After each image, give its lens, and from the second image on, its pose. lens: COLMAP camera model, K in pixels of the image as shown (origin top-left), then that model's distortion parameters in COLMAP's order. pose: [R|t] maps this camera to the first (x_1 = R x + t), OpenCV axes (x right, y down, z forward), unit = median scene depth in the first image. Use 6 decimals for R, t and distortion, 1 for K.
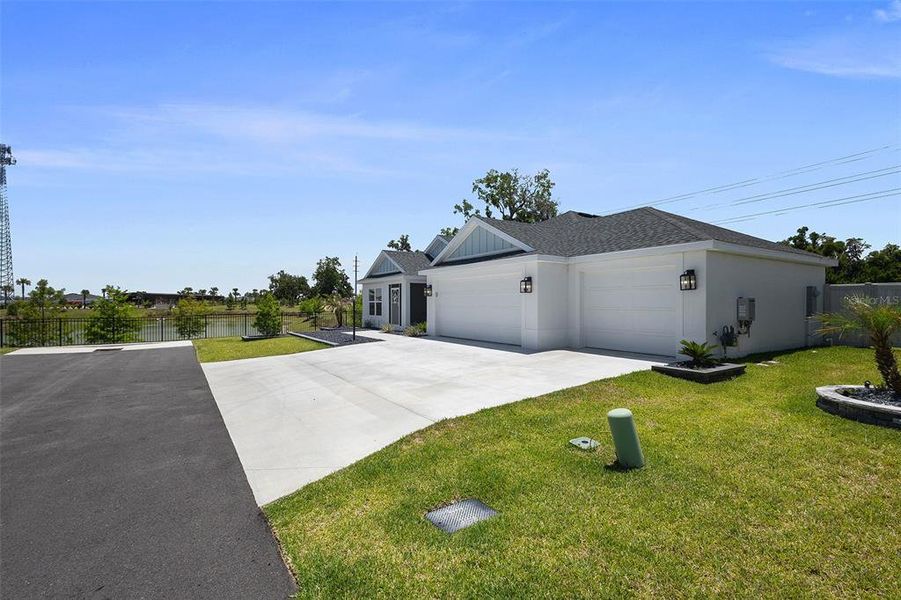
lens RADIAL K [[429.6, 0, 450.5], [0, 429.6, 300.0], [0, 0, 1]] dist [-0.000777, -0.000130]
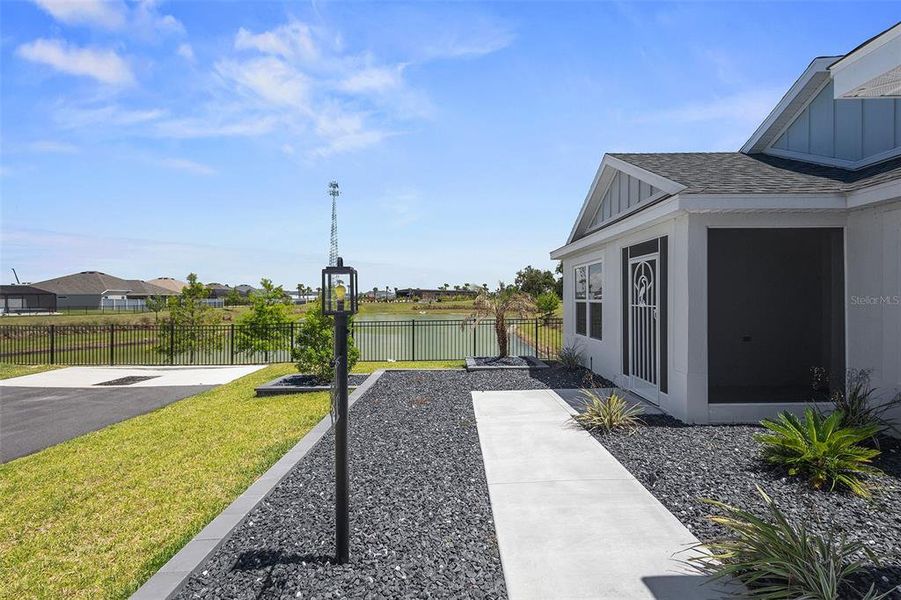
lens RADIAL K [[429.6, 0, 450.5], [0, 429.6, 300.0], [0, 0, 1]] dist [-0.000777, -0.000130]
pose [[0.847123, 0.000005, -0.531397, -0.068090], [0.007669, 0.999896, 0.012234, -0.001940], [0.531342, -0.014438, 0.847034, 0.549294]]
